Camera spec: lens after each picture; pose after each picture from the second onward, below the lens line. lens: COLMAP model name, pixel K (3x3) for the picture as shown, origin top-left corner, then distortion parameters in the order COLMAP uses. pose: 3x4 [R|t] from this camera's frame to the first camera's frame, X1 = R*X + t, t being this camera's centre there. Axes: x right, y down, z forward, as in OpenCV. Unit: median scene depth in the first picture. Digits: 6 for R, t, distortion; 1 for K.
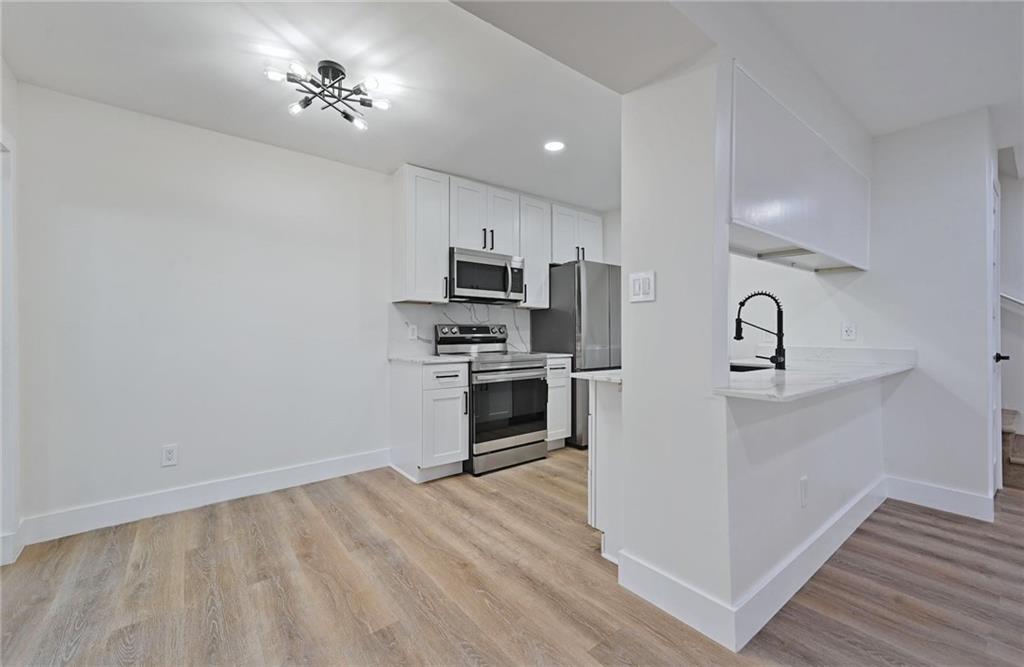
lens RADIAL K [[420.0, 0, 512.0], [0, 420.0, 333.5], [0, 0, 1]] dist [0.002509, 0.000559]
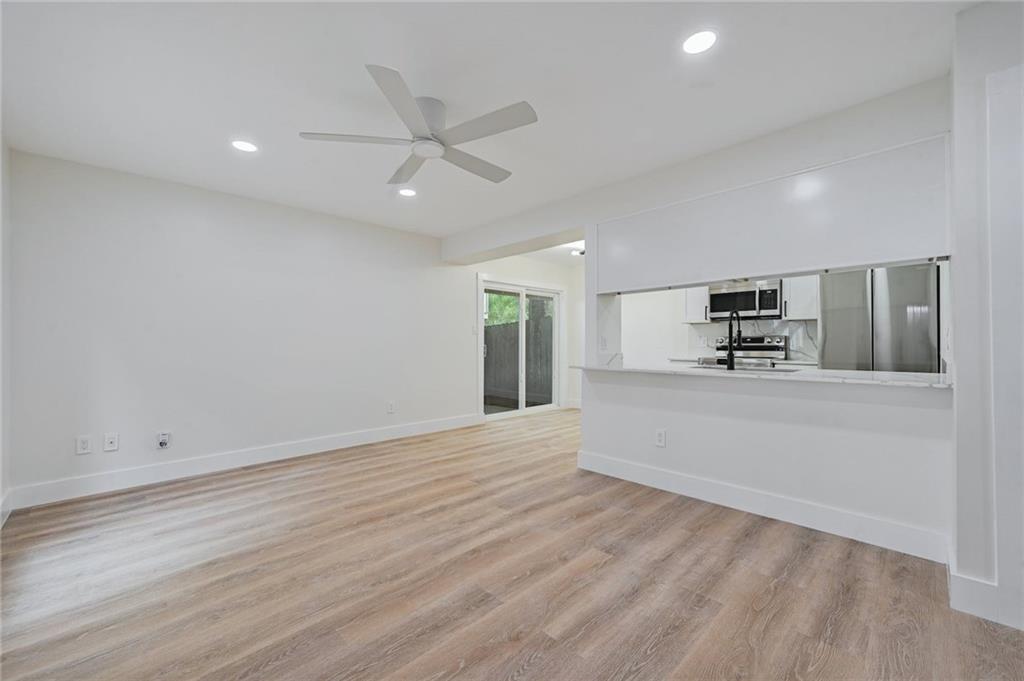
lens RADIAL K [[406.1, 0, 512.0], [0, 406.1, 340.5], [0, 0, 1]] dist [-0.000612, 0.000151]
pose [[0.109227, -0.007934, -0.993985, 1.140685], [-0.001814, 0.999965, -0.008181, 0.004157], [0.994015, 0.002697, 0.109208, 0.127897]]
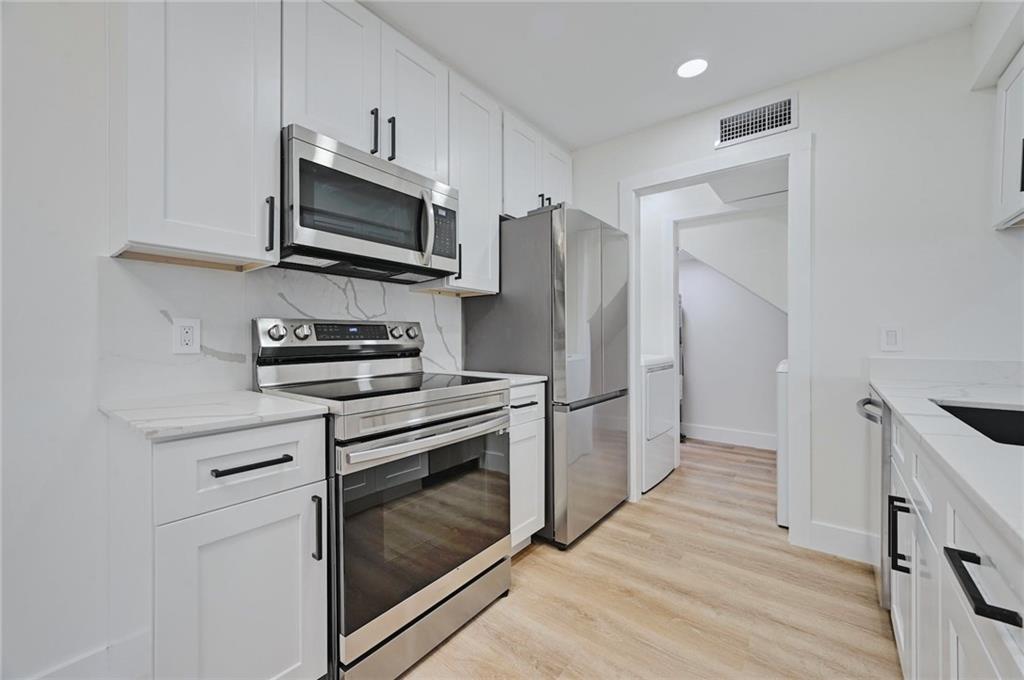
lens RADIAL K [[409.7, 0, 525.4], [0, 409.7, 336.4], [0, 0, 1]] dist [-0.002461, -0.000096]
pose [[0.965235, -0.003147, 0.261364, -0.023705], [0.005083, 0.999964, -0.006734, 0.001215], [-0.261333, 0.007829, 0.965217, 0.521644]]
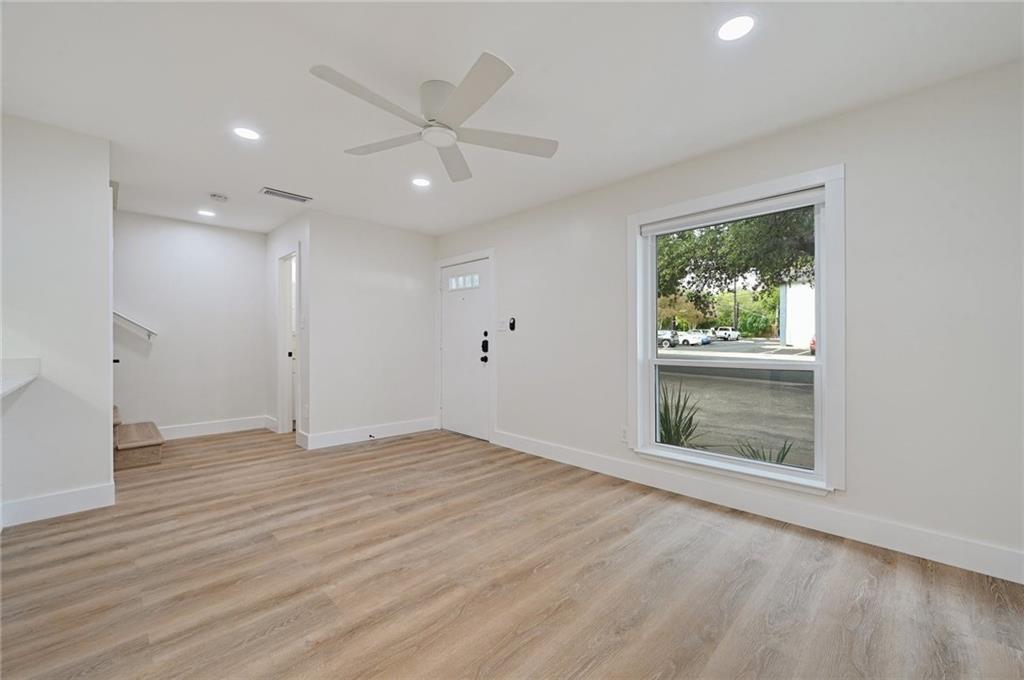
lens RADIAL K [[395.3, 0, 512.0], [0, 395.3, 340.0], [0, 0, 1]] dist [-0.000241, 0.000076]
pose [[-0.129457, -0.001910, 0.991583, -0.048212], [0.003893, 0.999989, 0.002434, -0.000183], [-0.991577, 0.004176, -0.129448, 0.039884]]
